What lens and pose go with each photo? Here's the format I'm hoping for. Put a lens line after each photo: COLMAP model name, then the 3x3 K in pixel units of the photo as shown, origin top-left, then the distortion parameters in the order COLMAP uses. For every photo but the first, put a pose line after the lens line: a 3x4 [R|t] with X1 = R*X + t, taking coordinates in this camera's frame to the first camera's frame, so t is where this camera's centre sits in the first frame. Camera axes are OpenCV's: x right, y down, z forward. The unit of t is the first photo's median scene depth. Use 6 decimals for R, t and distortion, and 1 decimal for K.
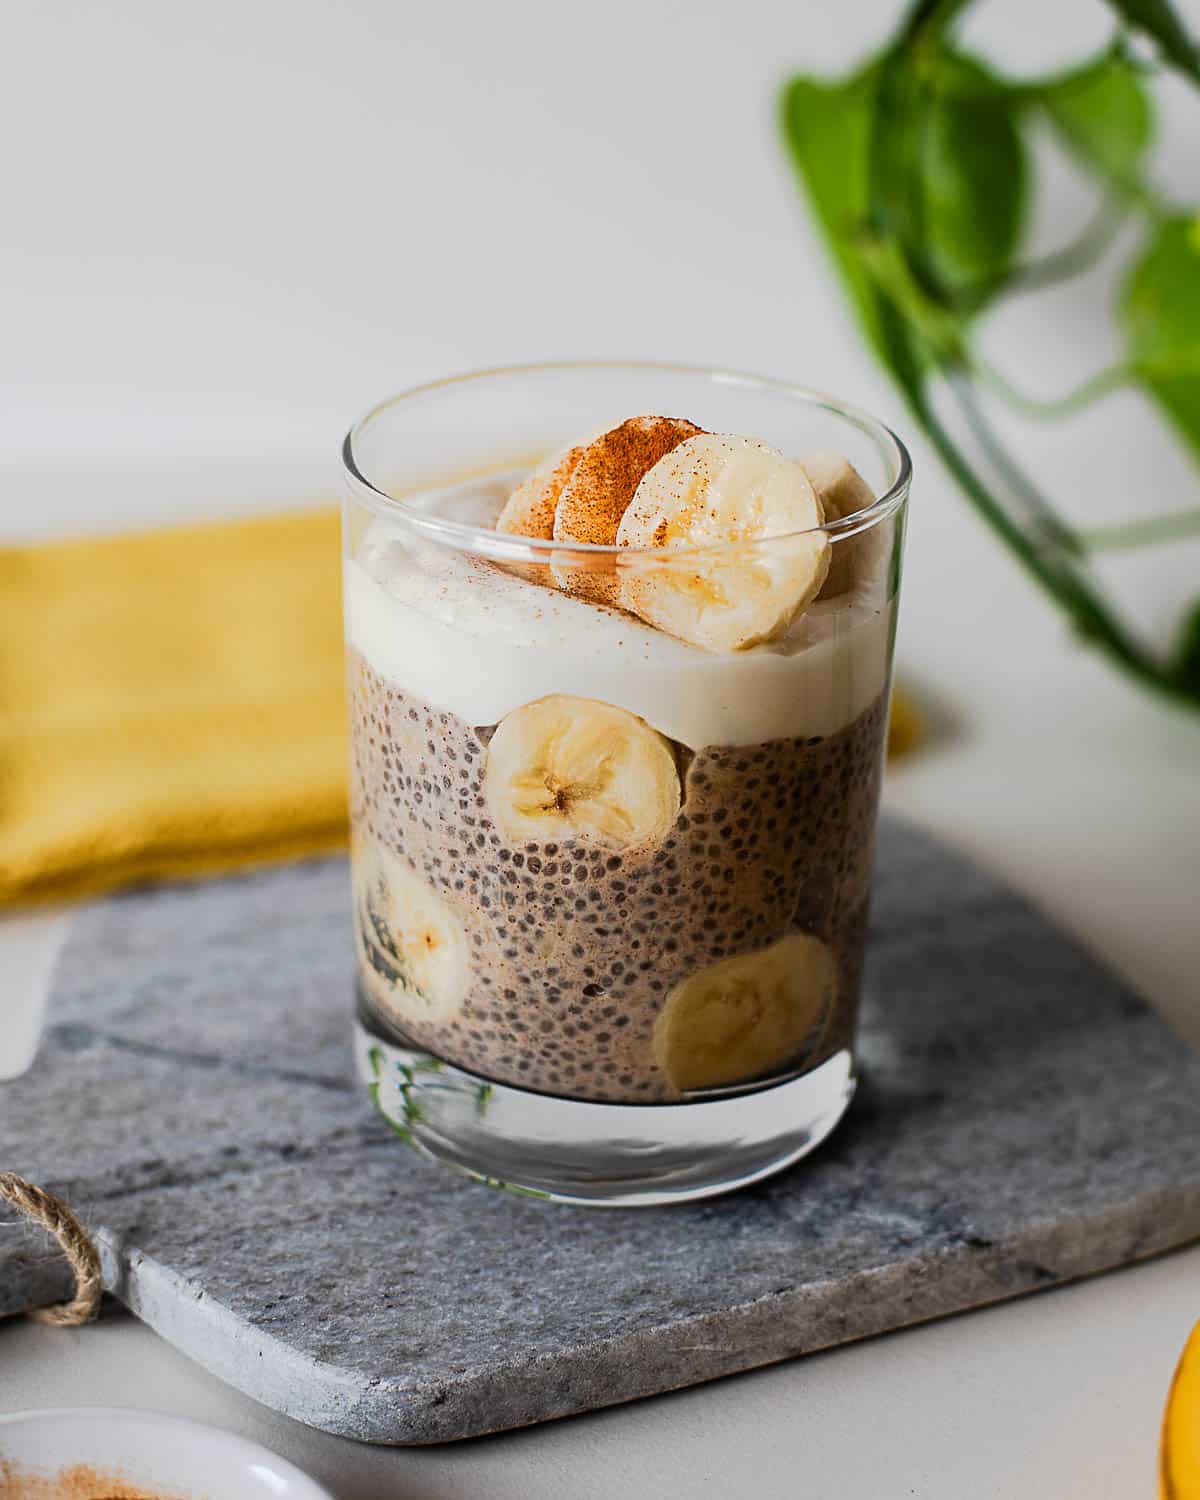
lens RADIAL K [[2943.1, 0, 597.6], [0, 2943.1, 685.1], [0, 0, 1]] dist [-0.175630, 0.000000]
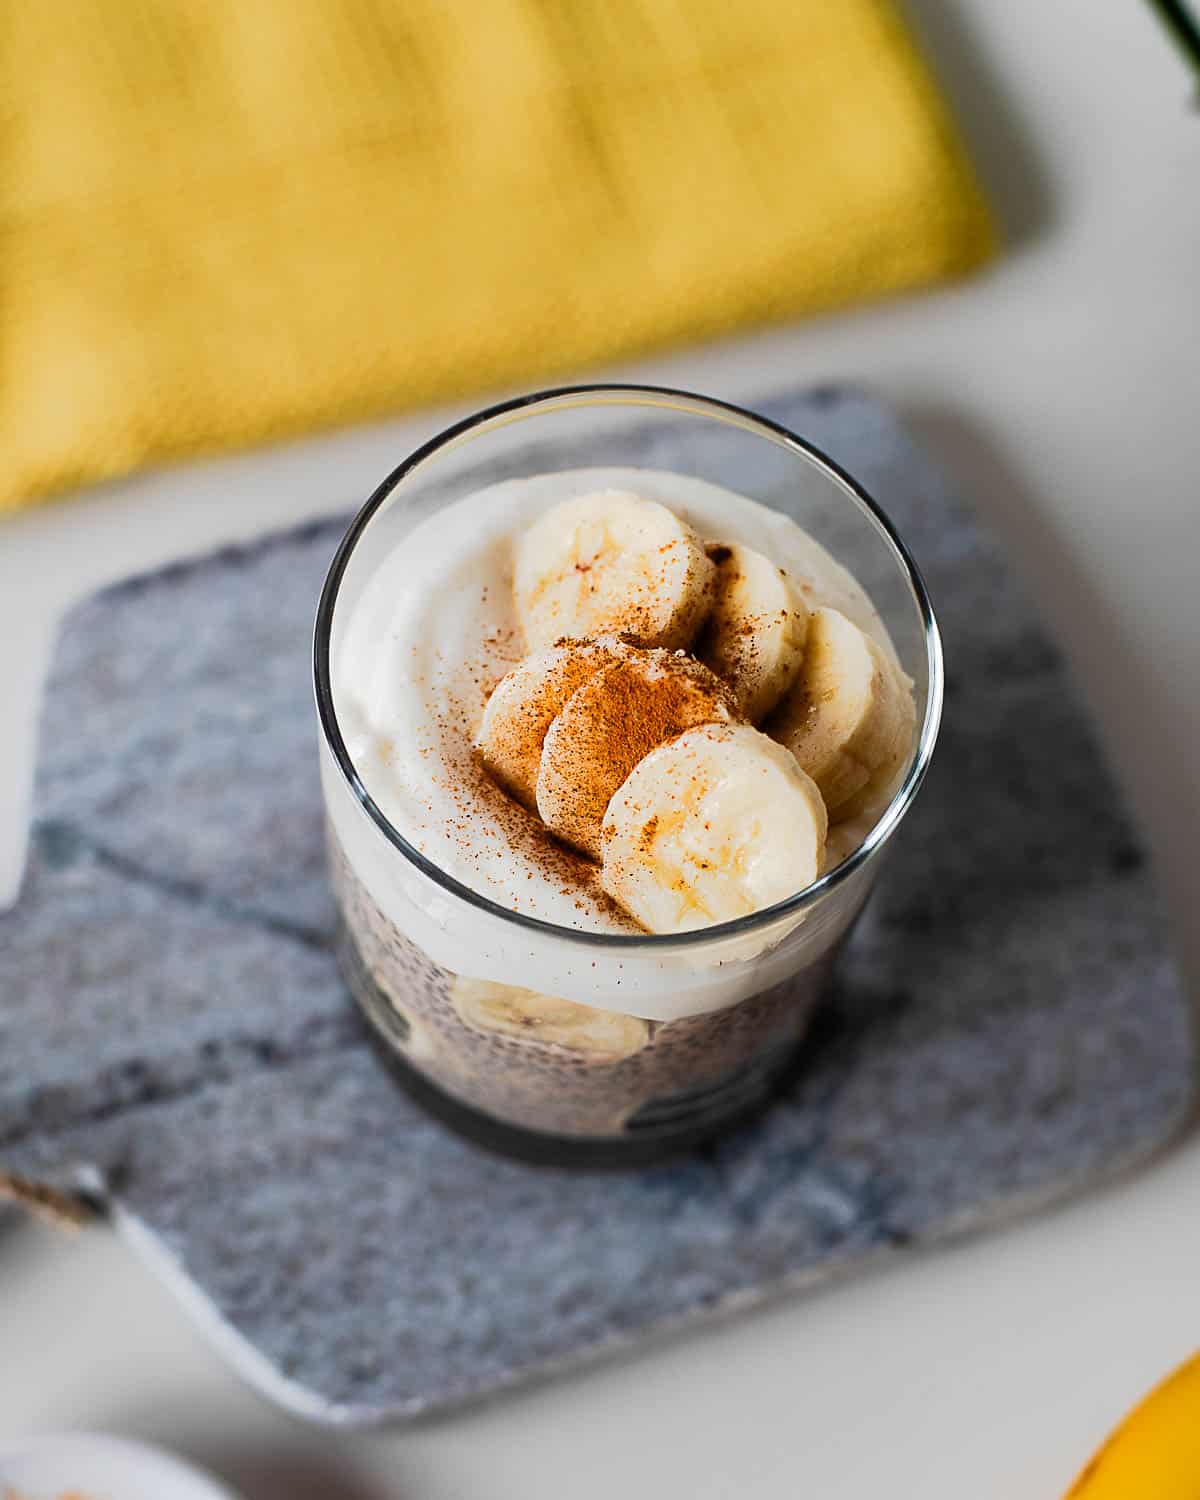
lens RADIAL K [[3076.9, 0, 594.2], [0, 3076.9, 805.8], [0, 0, 1]] dist [-0.152877, 0.000000]
pose [[0.995723, 0.092383, -0.000258, 0.003255], [-0.068089, 0.735750, 0.673822, -0.684793], [0.062440, -0.670923, 0.738894, 0.269467]]
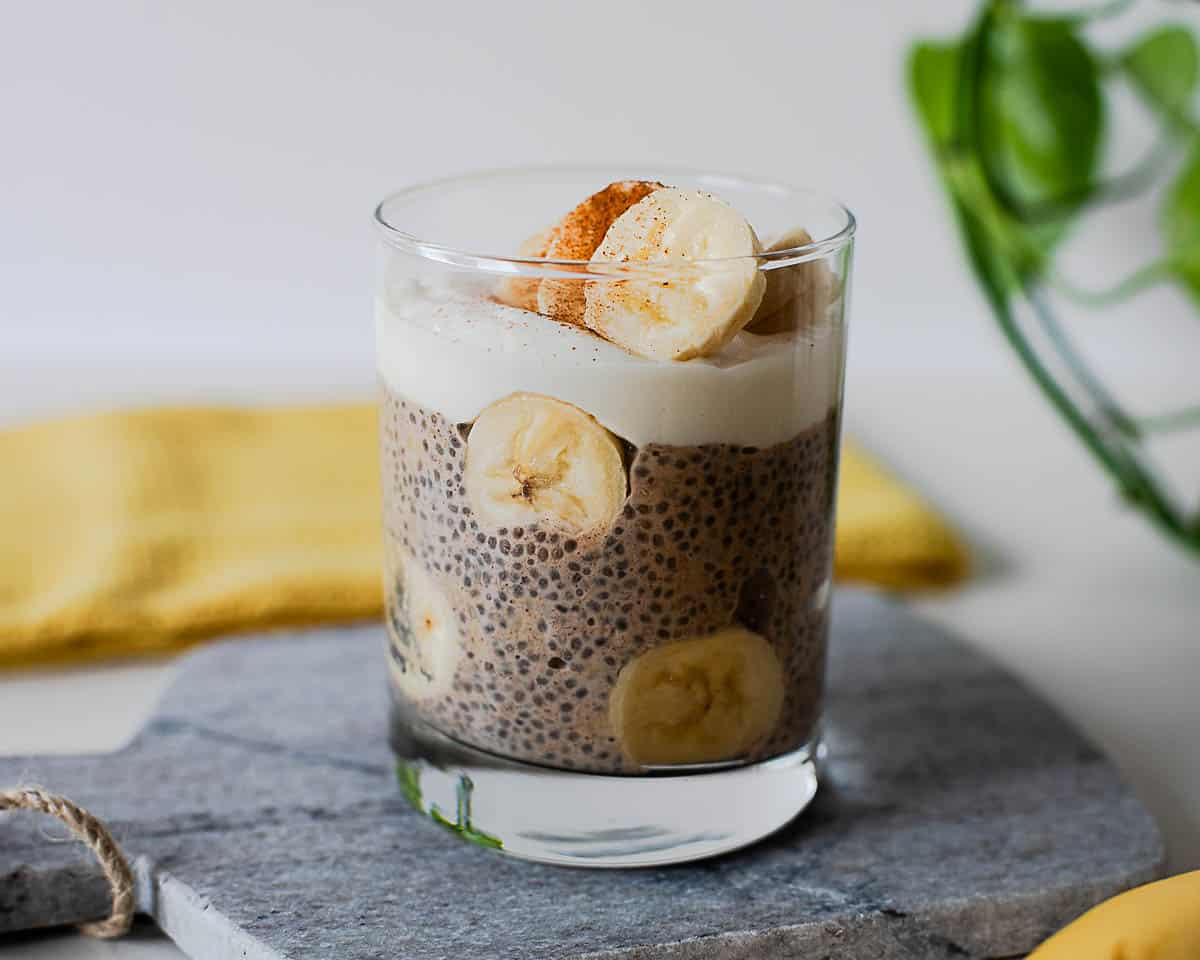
lens RADIAL K [[2461.5, 0, 629.4], [0, 2461.5, 502.1], [0, 0, 1]] dist [-0.152877, 0.000000]
pose [[0.990027, 0.033859, -0.136750, 0.154961], [-0.047707, 0.993914, -0.099292, 0.133378], [0.132556, 0.104825, 0.985617, 0.039827]]
